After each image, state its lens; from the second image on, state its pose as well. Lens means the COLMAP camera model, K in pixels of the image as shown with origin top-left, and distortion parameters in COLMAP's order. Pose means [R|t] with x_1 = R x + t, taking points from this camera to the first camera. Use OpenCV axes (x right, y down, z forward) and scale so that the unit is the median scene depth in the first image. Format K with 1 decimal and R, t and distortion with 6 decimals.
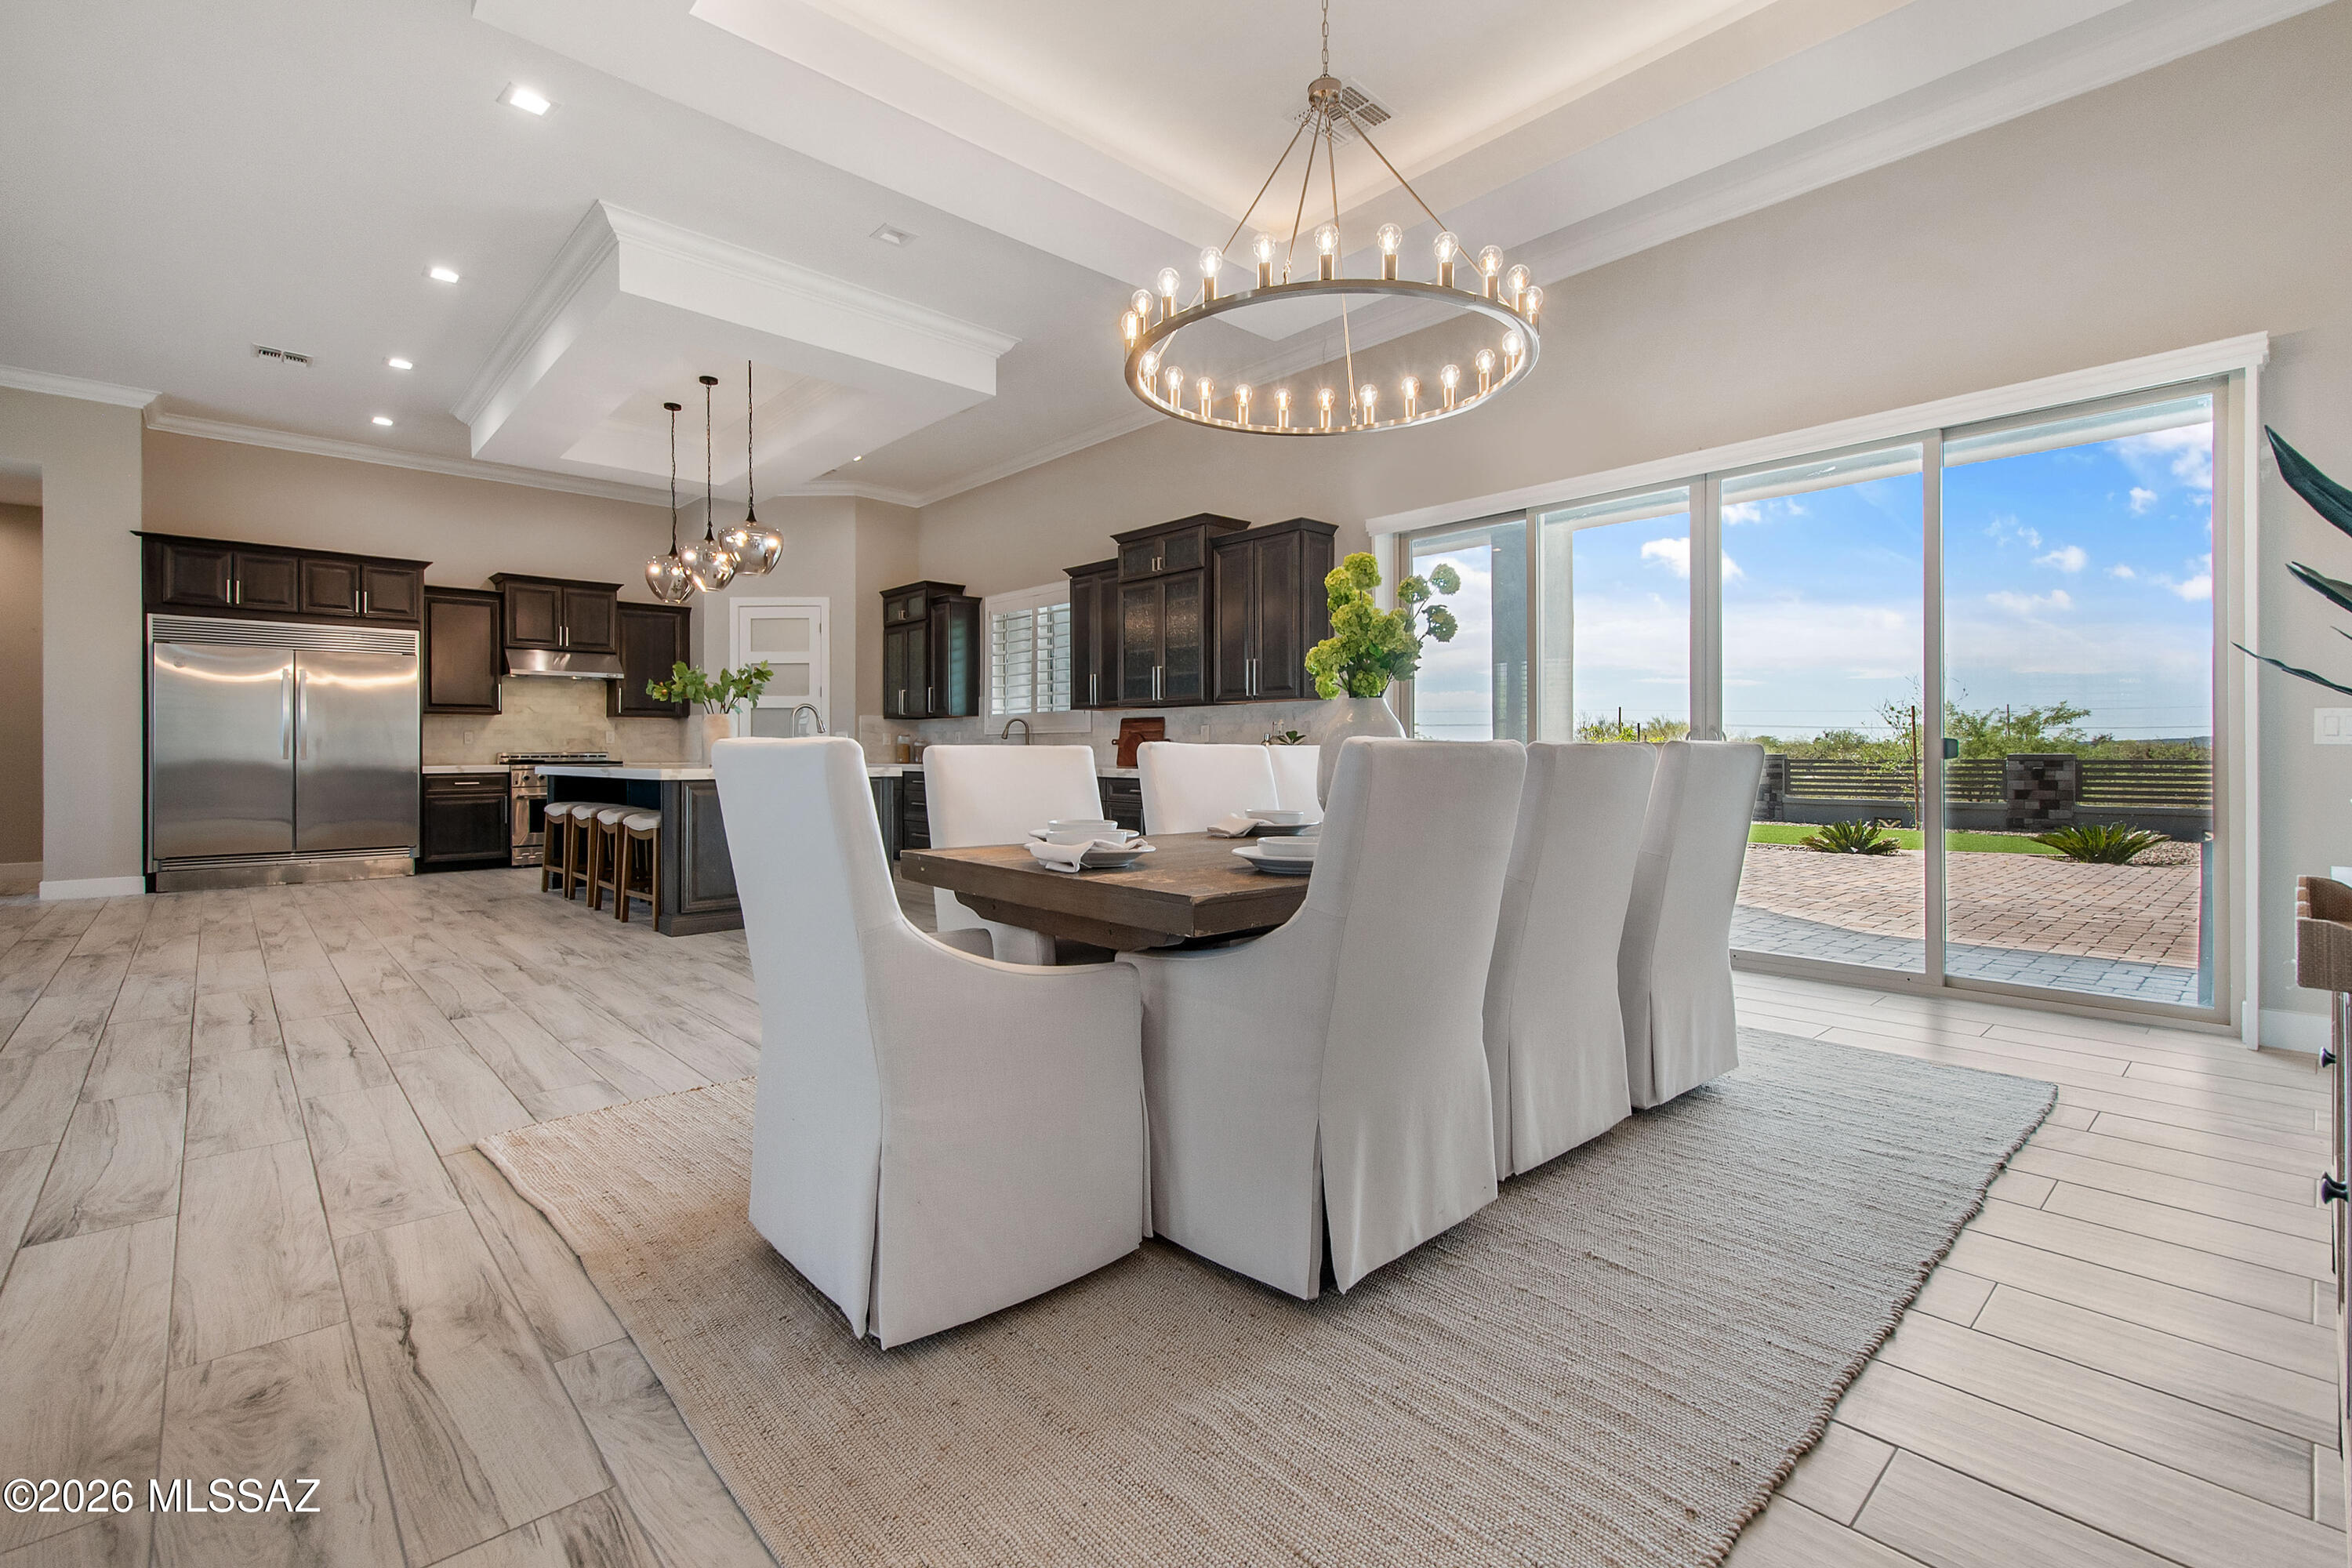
lens RADIAL K [[1035.9, 0, 1180.5], [0, 1035.9, 749.9], [0, 0, 1]] dist [0.011321, -0.000167]
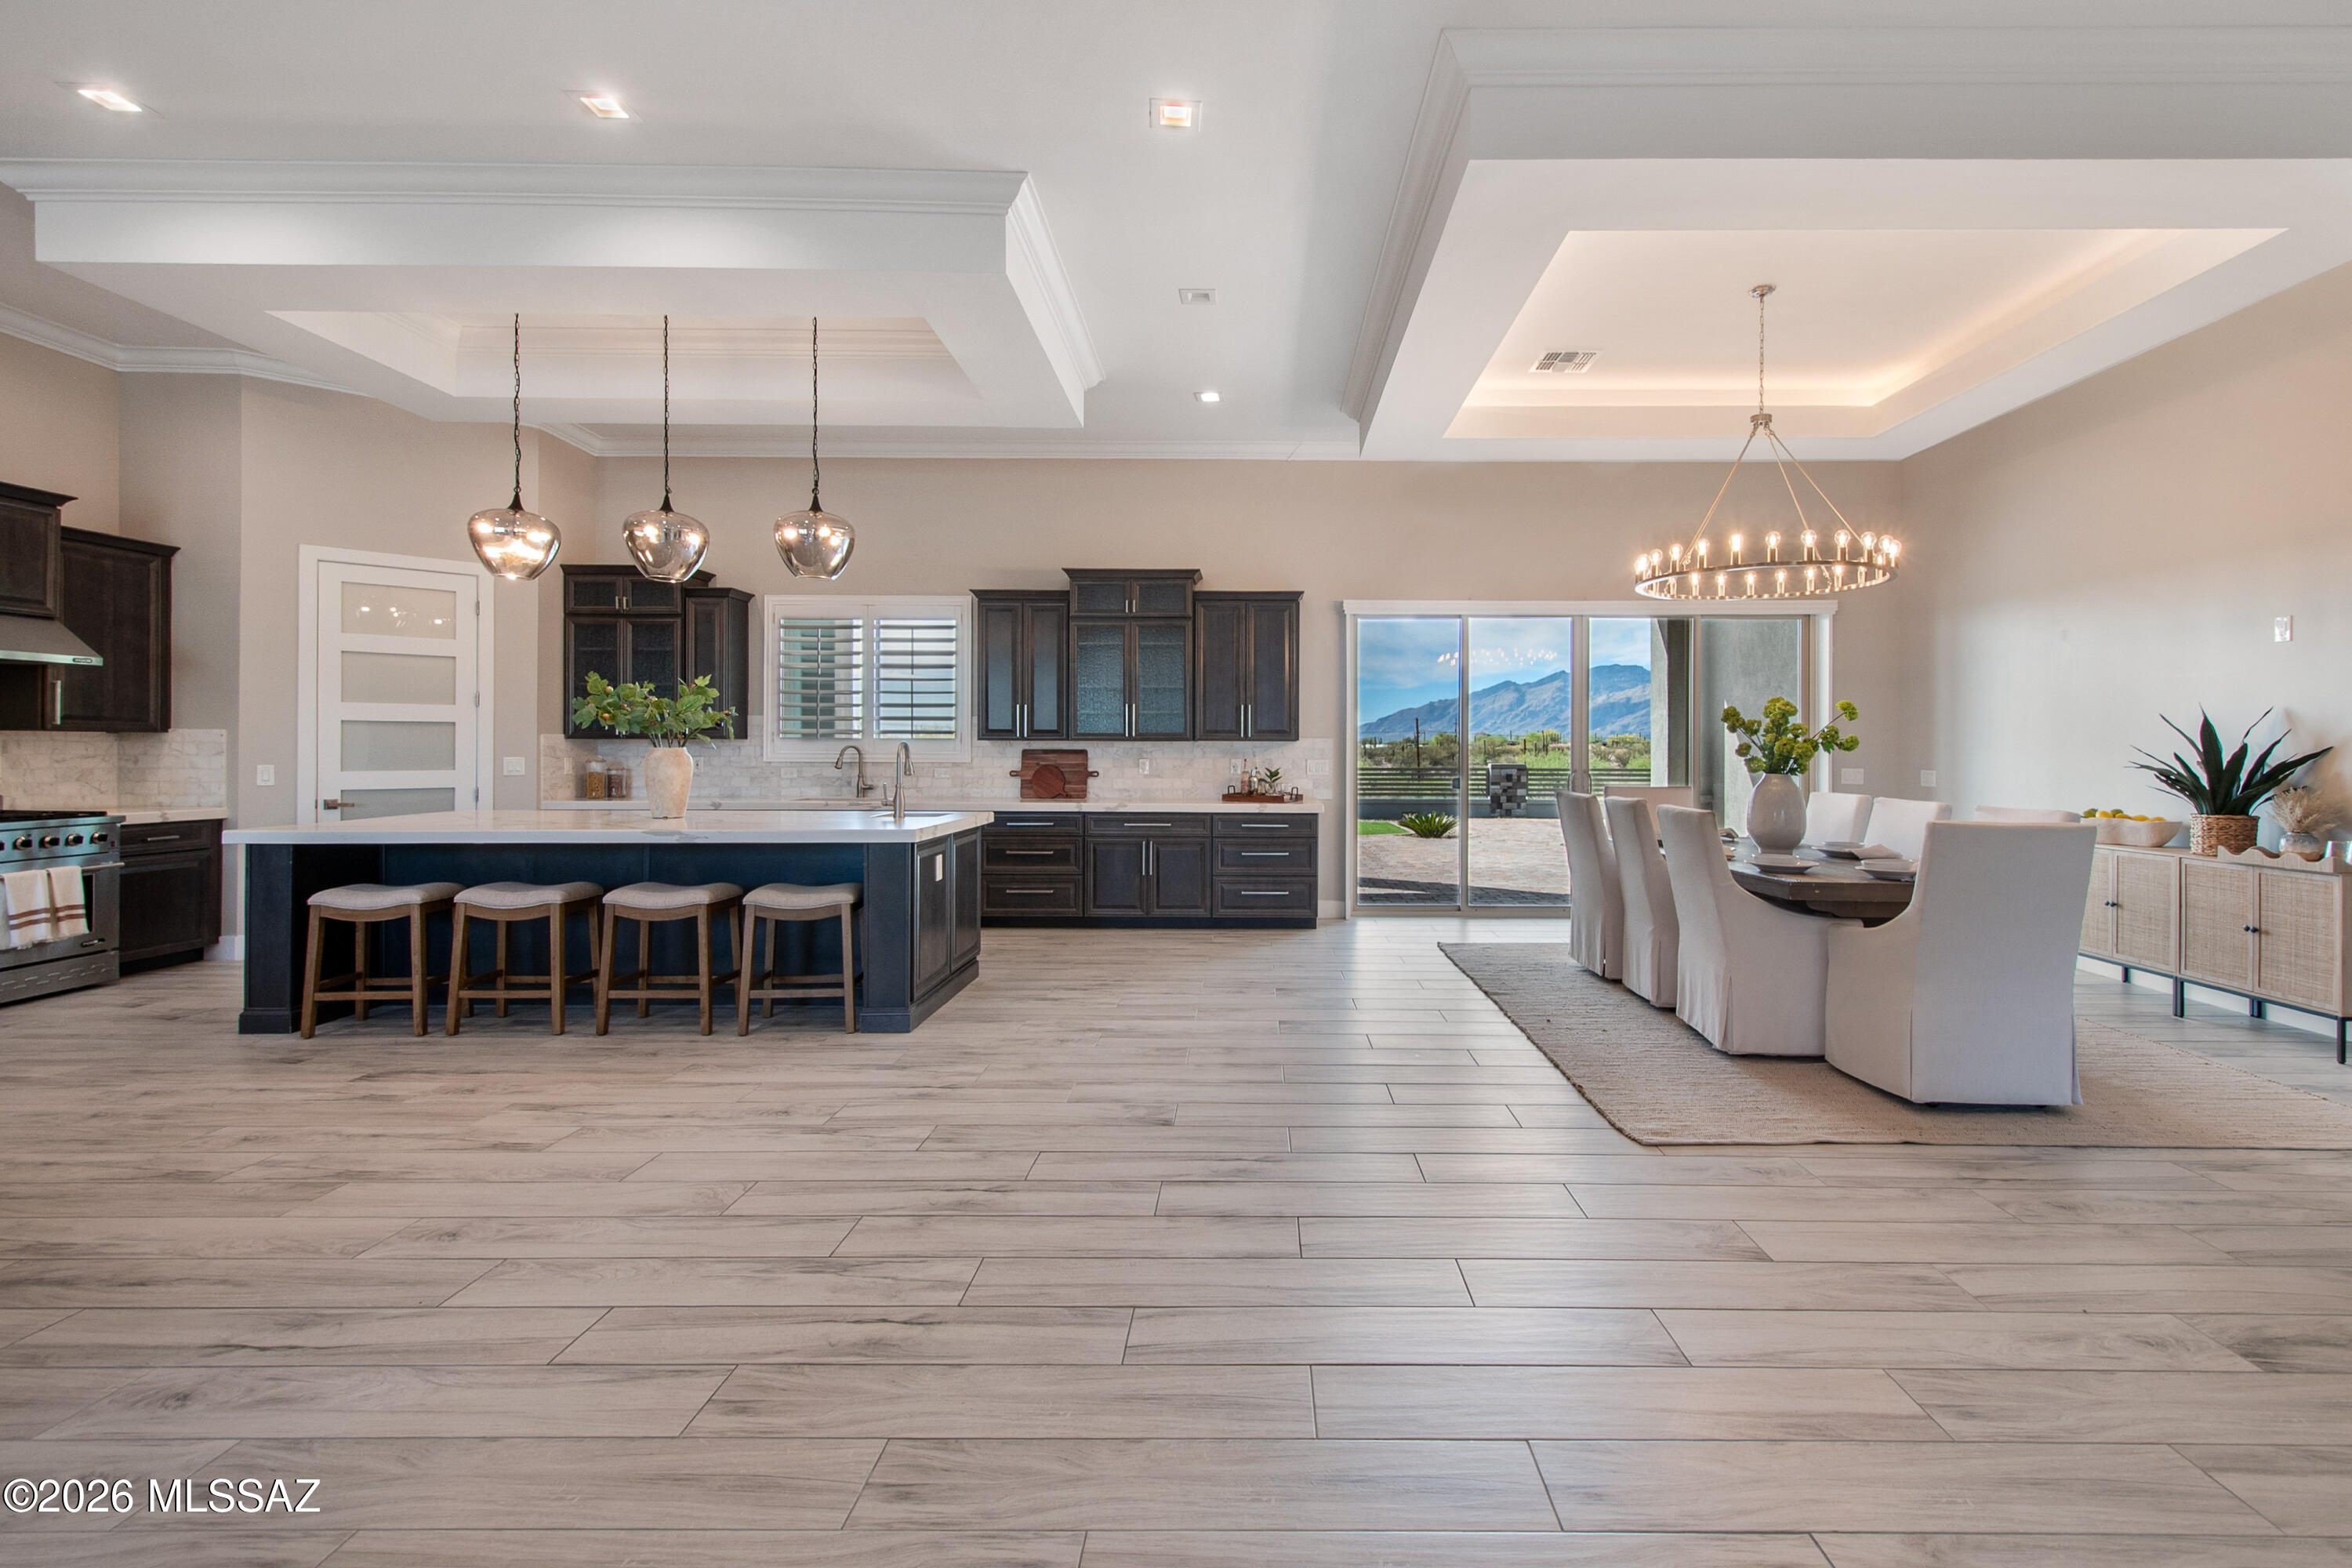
lens RADIAL K [[1067.5, 0, 1260.8], [0, 1067.5, 751.7], [0, 0, 1]] dist [0.012283, 0.000084]
pose [[0.677343, 0.001487, 0.735666, -0.689687], [-0.005376, 0.999981, 0.002928, -0.034504], [-0.735648, -0.005938, 0.677338, 0.167260]]
